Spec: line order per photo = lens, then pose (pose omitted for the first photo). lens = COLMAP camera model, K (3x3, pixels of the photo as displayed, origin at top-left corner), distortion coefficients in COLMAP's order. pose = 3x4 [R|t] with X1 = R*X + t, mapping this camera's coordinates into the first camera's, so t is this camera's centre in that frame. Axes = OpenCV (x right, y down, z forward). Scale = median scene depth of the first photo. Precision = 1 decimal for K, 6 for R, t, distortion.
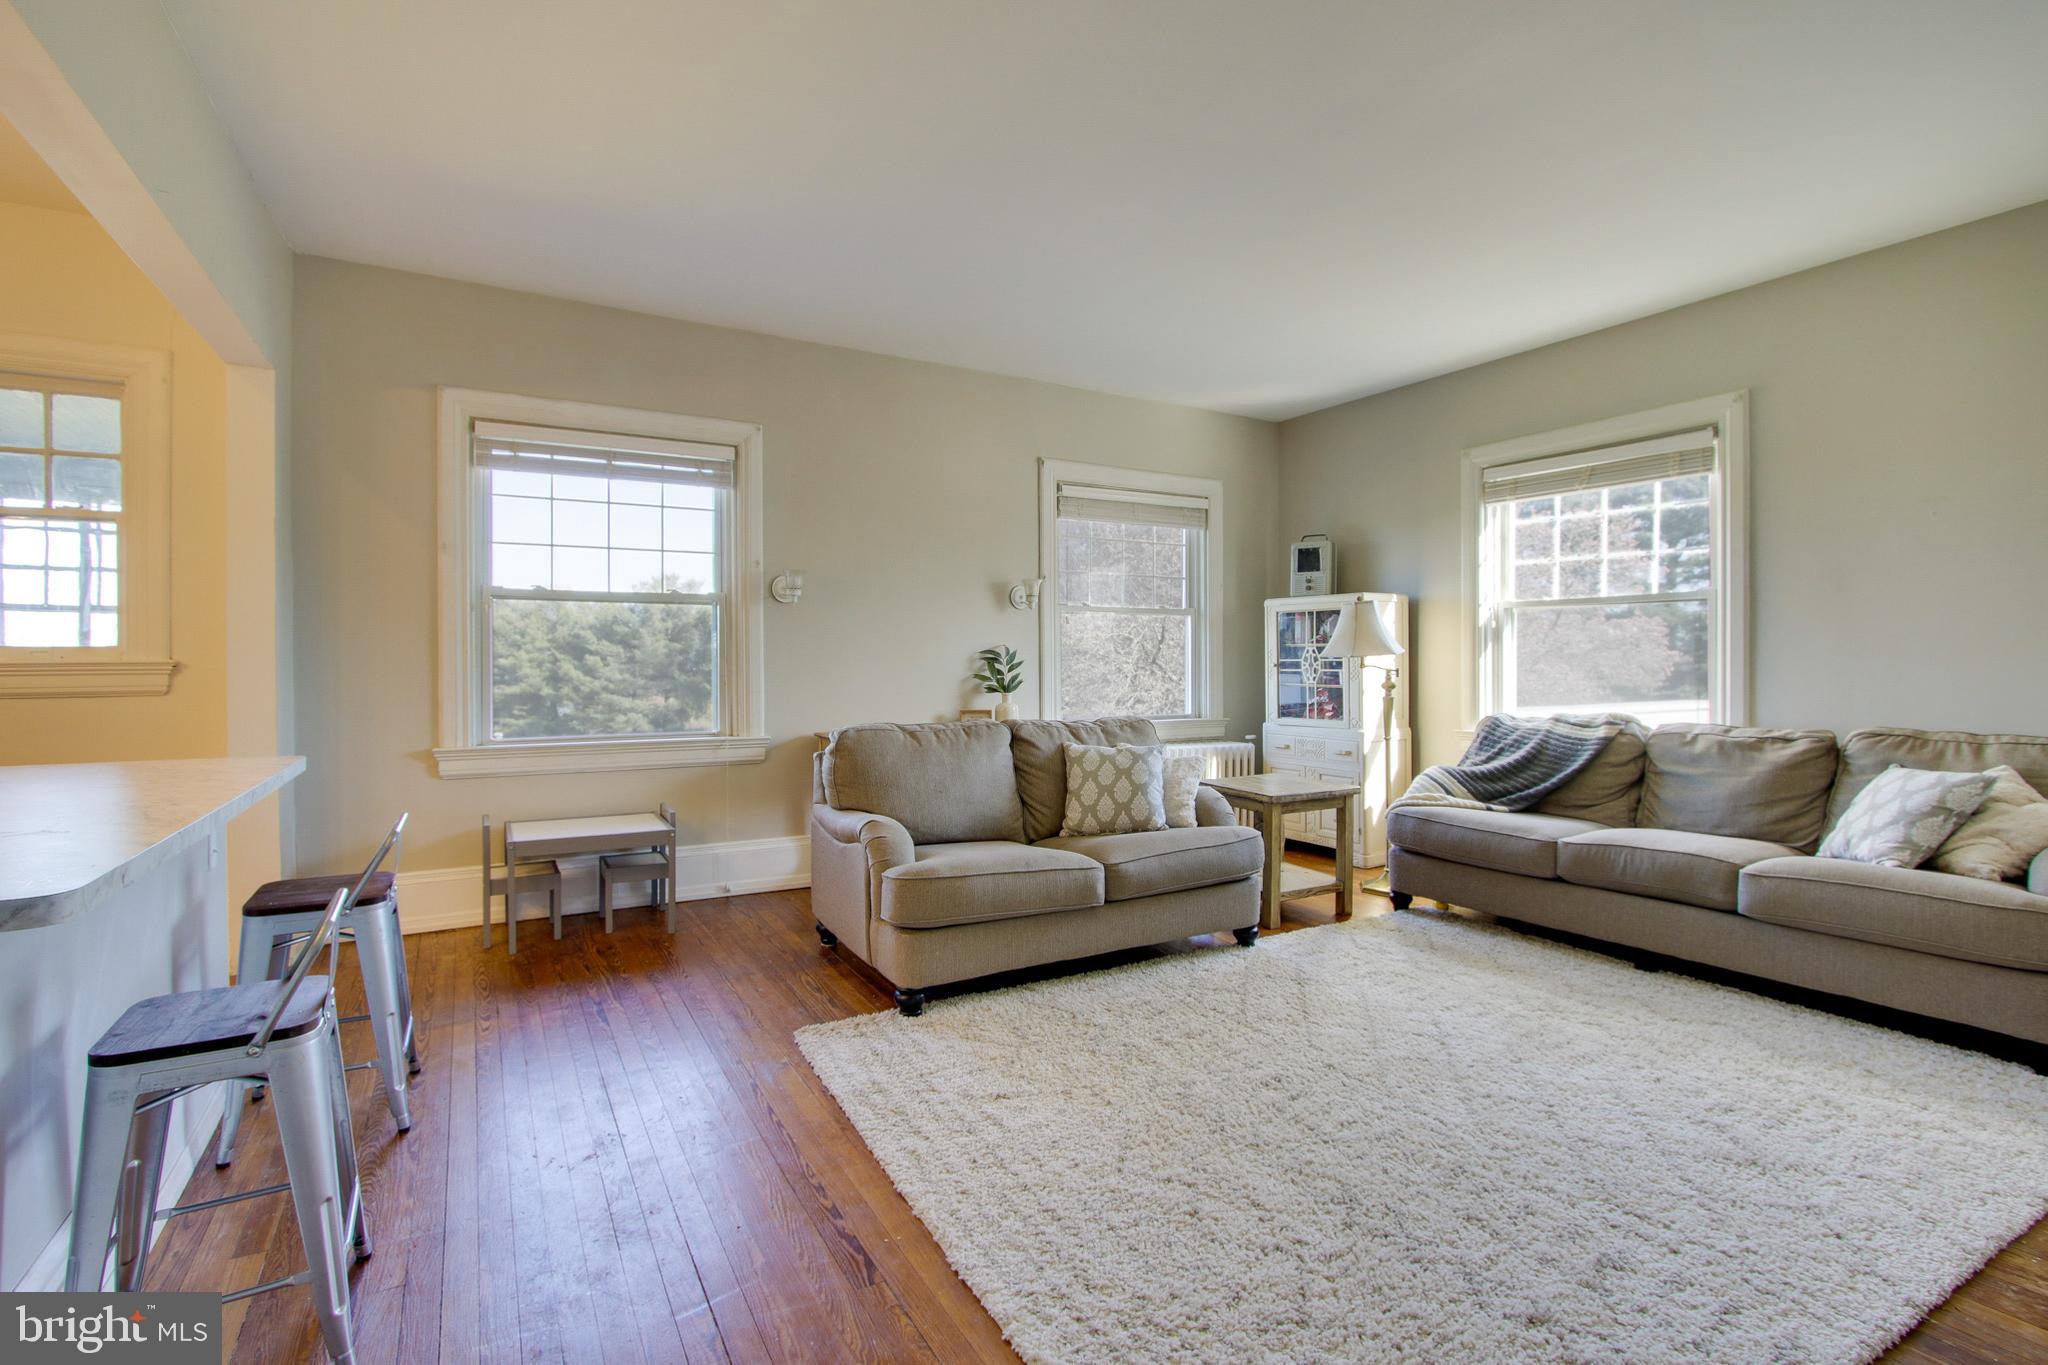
lens RADIAL K [[953.1, 0, 1023.7], [0, 953.1, 647.4], [0, 0, 1]] dist [-0.000357, 0.000139]
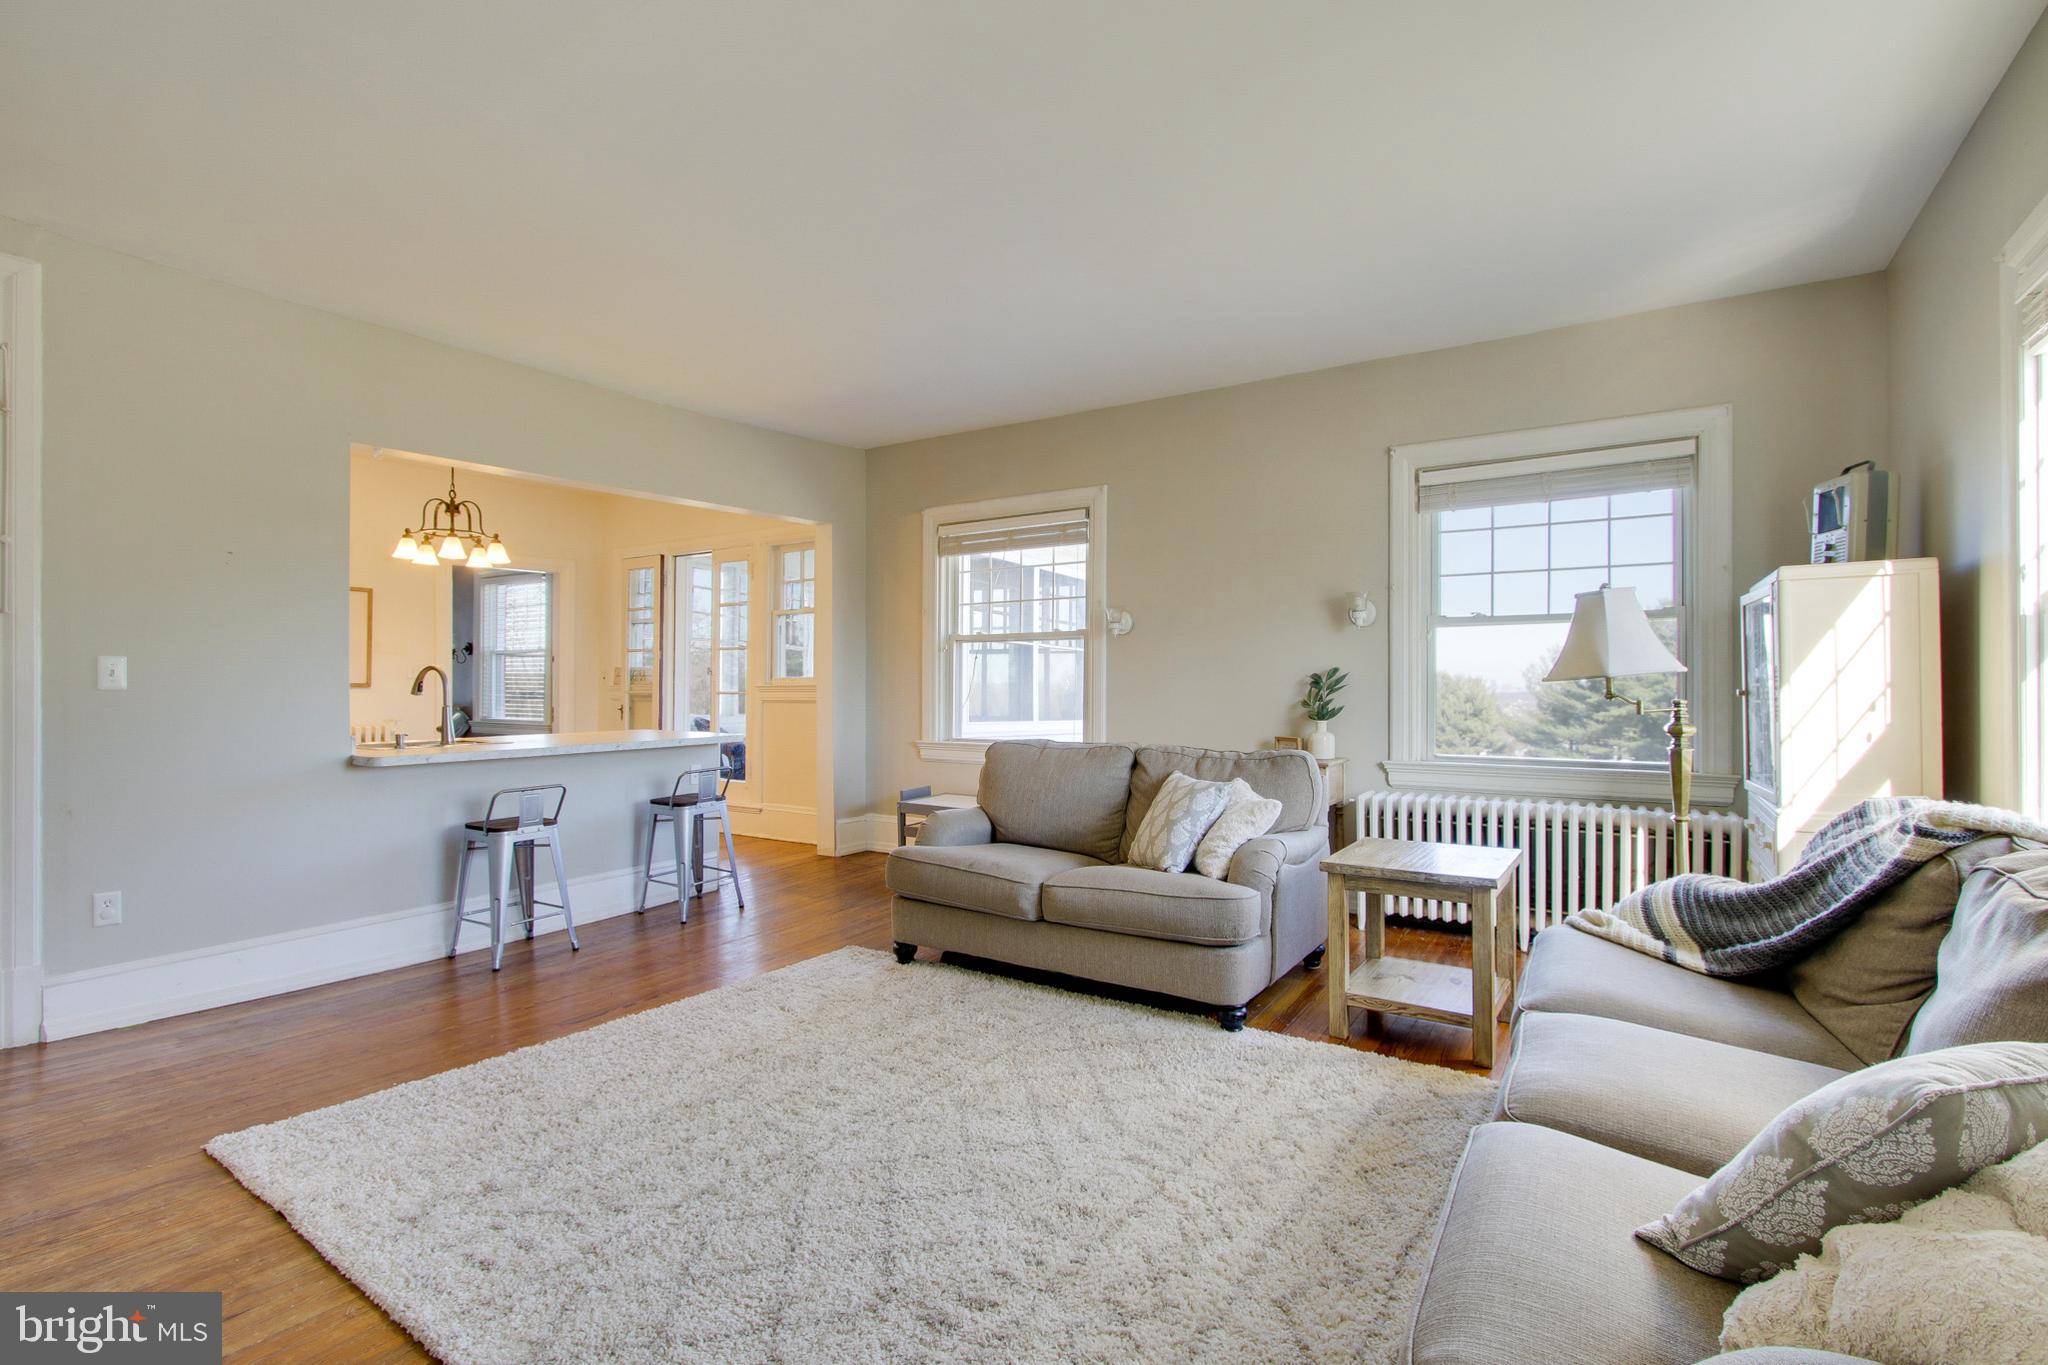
lens RADIAL K [[920.4, 0, 1024.0], [0, 920.4, 682.5], [0, 0, 1]] dist [-0.021679, 0.000146]
pose [[0.455850, -0.001478, -0.890055, 0.692872], [0.011799, 0.999921, 0.004383, 0.004694], [0.889978, -0.012500, 0.455831, 0.386378]]
